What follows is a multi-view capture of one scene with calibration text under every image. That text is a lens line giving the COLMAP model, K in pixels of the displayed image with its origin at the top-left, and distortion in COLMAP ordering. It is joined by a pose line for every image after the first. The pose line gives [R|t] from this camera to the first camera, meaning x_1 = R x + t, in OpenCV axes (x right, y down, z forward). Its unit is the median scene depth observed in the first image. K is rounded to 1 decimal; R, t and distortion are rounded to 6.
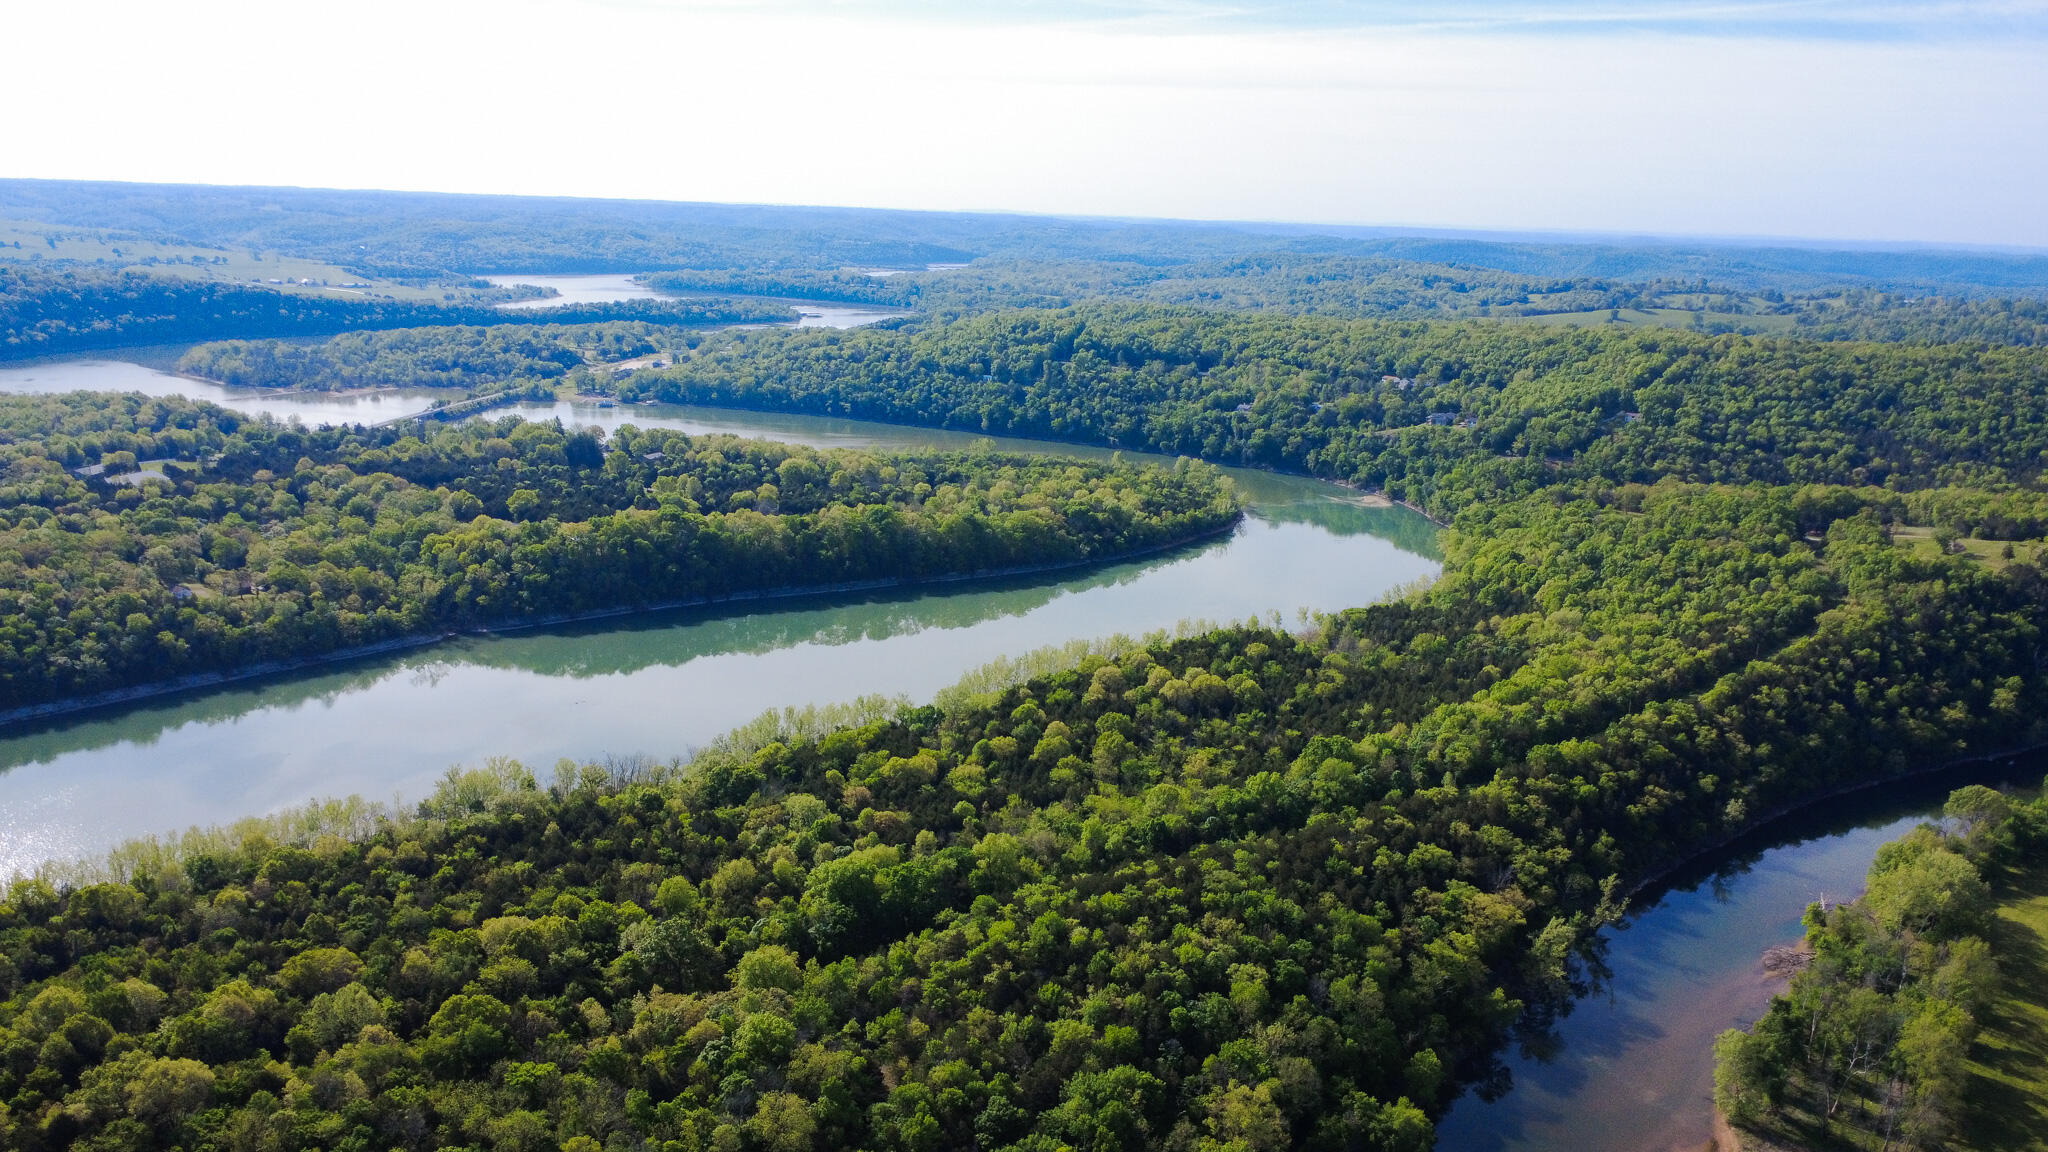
lens RADIAL K [[1536.5, 0, 1028.5], [0, 1536.5, 582.3], [0, 0, 1]] dist [0.005168, -0.006927]
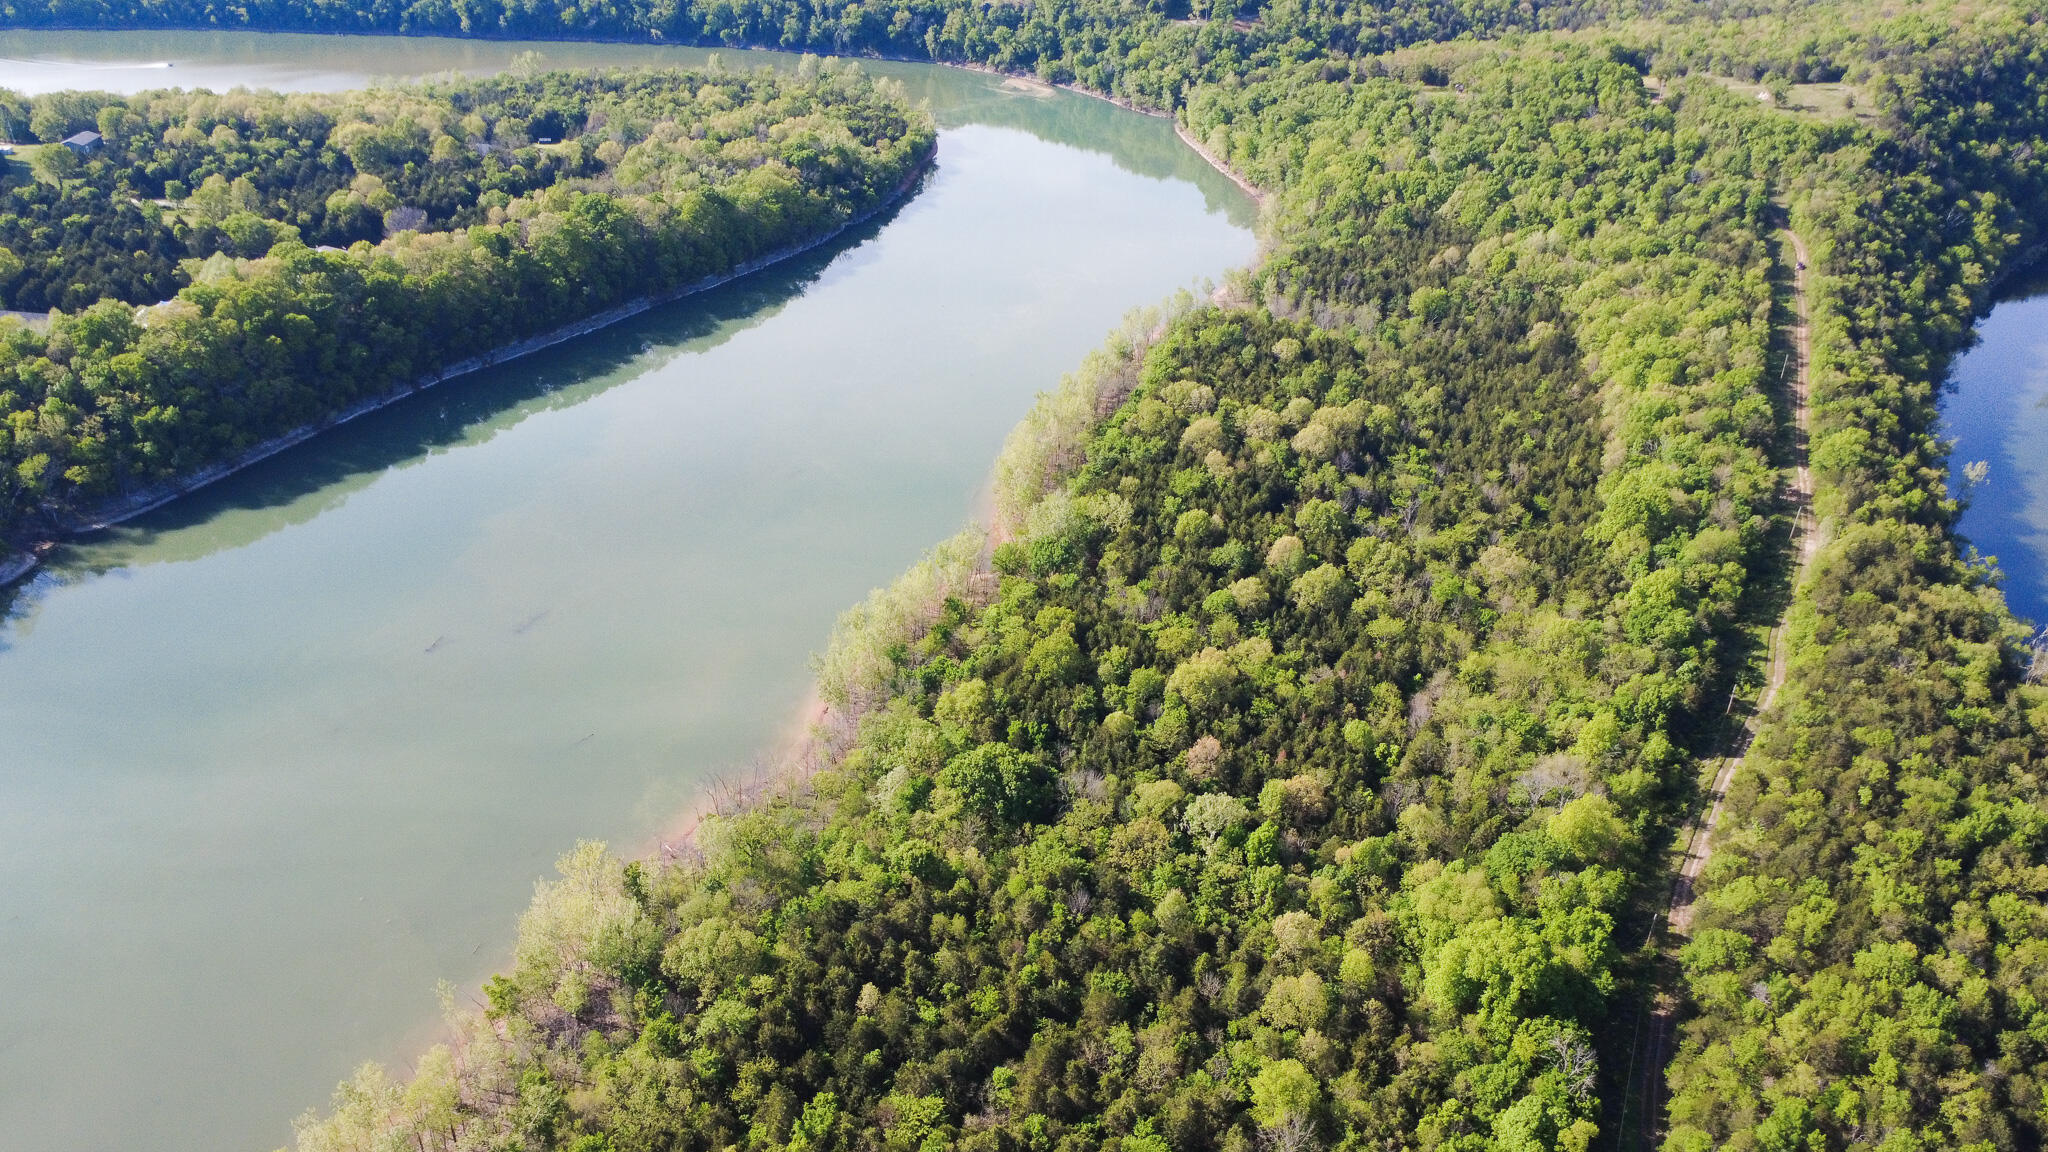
lens RADIAL K [[1536.5, 0, 1025.8], [0, 1536.5, 572.5], [0, 0, 1]] dist [0.005168, -0.006927]
pose [[0.889041, -0.230666, 0.395473, -0.169592], [0.110540, 0.946397, 0.303503, -0.055937], [-0.444283, -0.226111, 0.866883, 0.201171]]
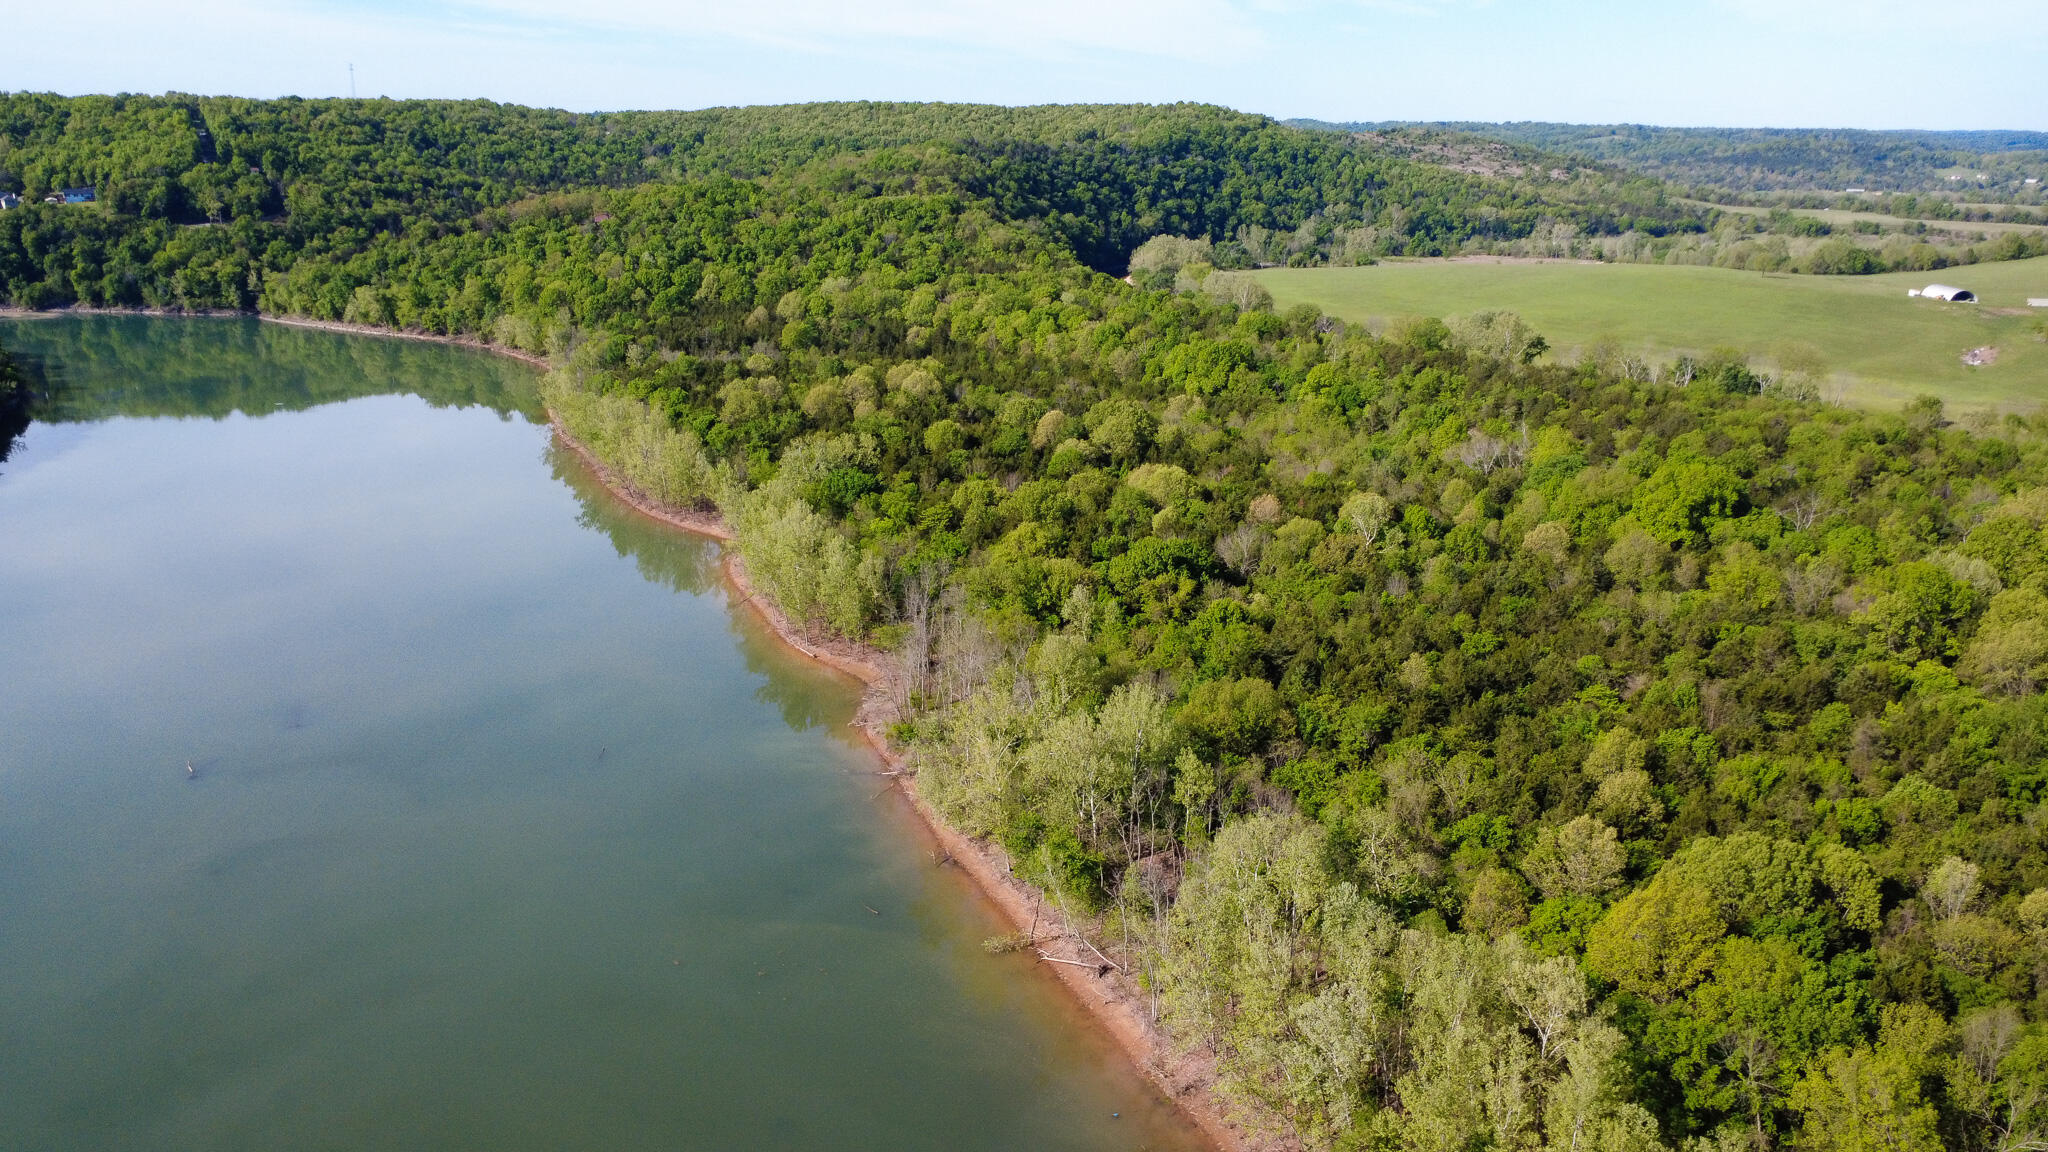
lens RADIAL K [[1536.5, 0, 1022.3], [0, 1536.5, 577.1], [0, 0, 1]] dist [0.005168, -0.006927]
pose [[0.280918, -0.298194, 0.912231, -0.297192], [0.228360, 0.943975, 0.238248, -0.004396], [-0.932168, 0.141389, 0.333275, 0.361075]]
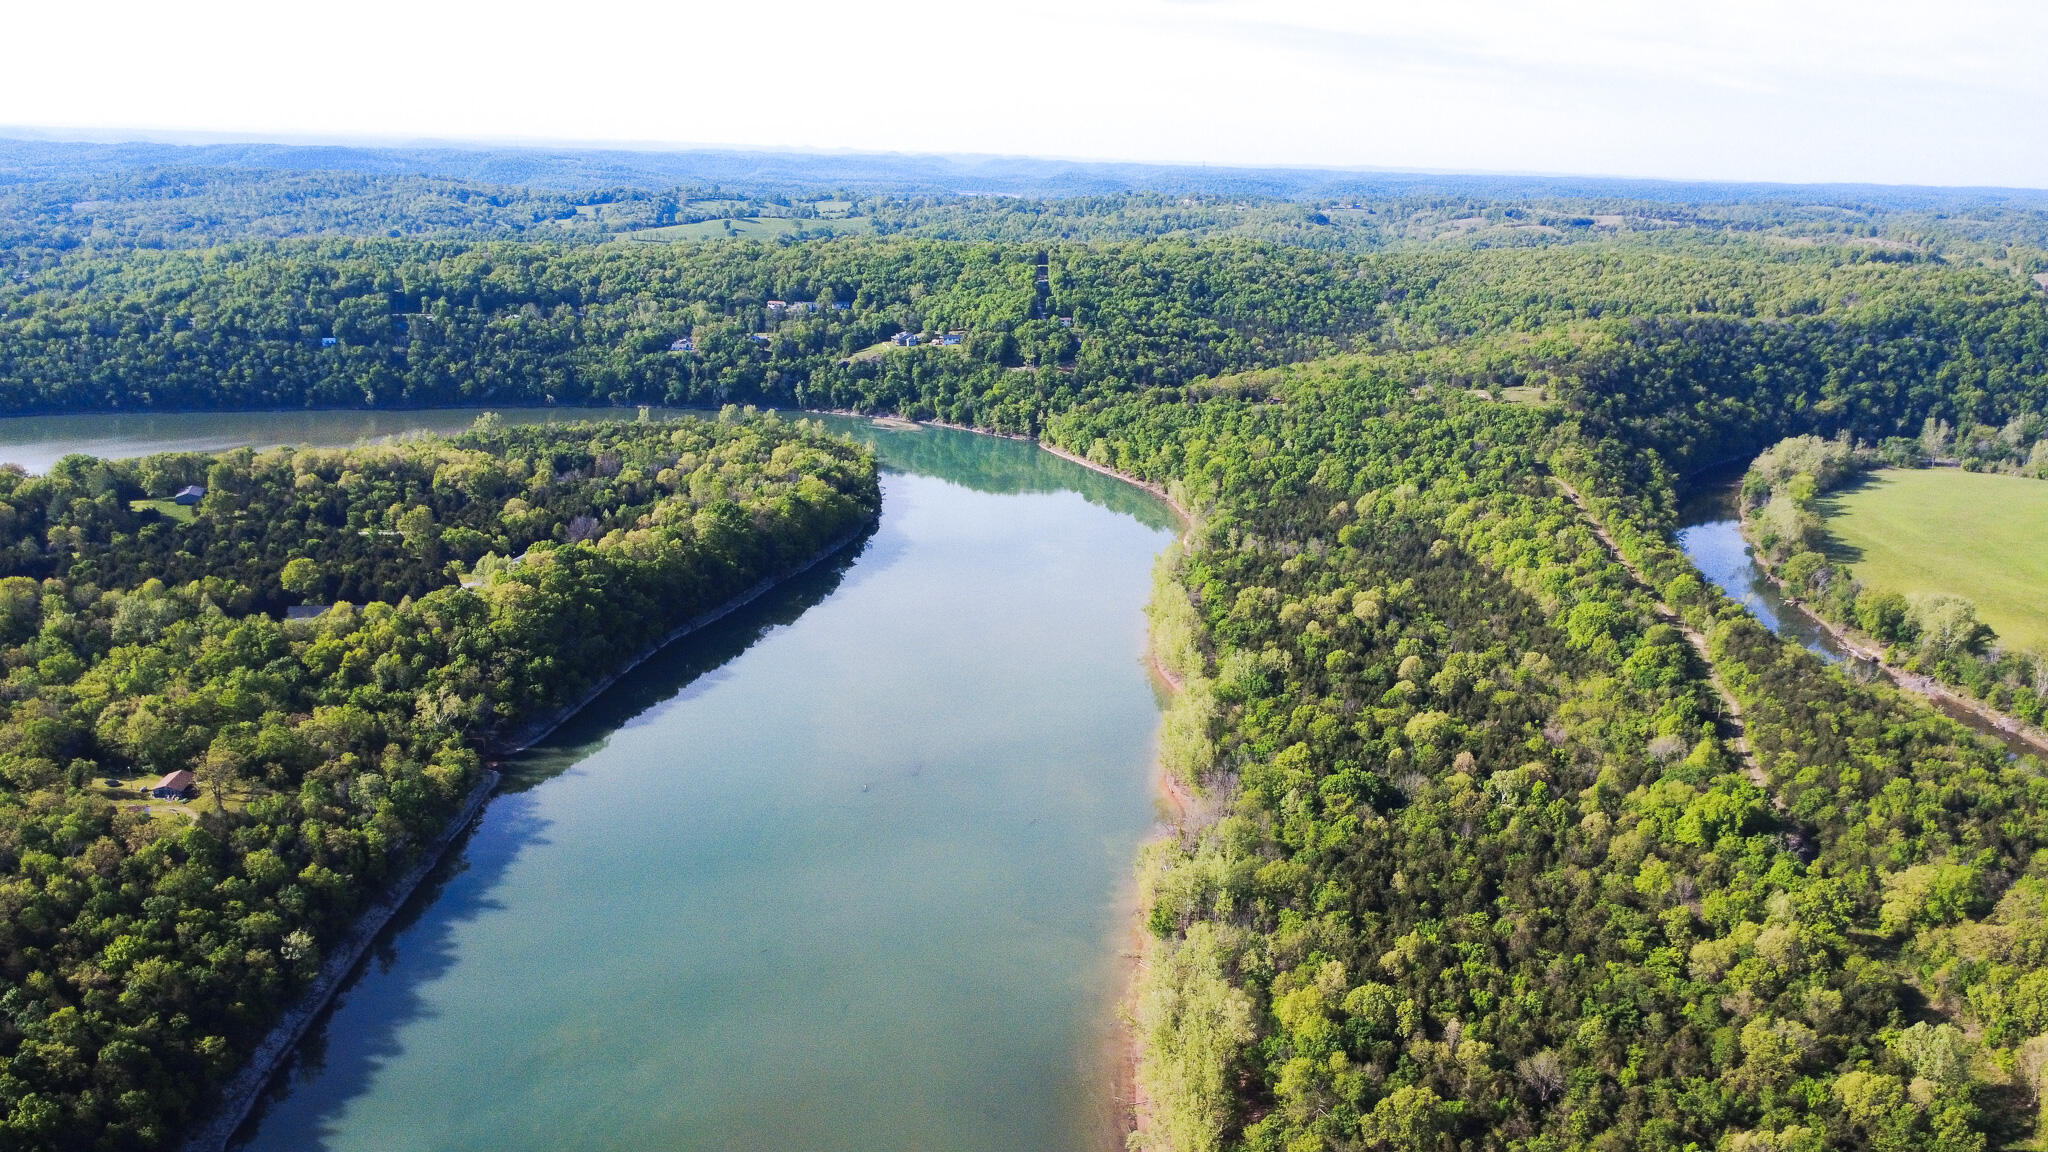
lens RADIAL K [[1536.5, 0, 1023.0], [0, 1536.5, 569.4], [0, 0, 1]] dist [0.005168, -0.006927]
pose [[0.729236, -0.193562, 0.656315, -0.393812], [0.157338, 0.980888, 0.114467, -0.060852], [-0.665928, 0.019790, 0.745754, 0.177297]]
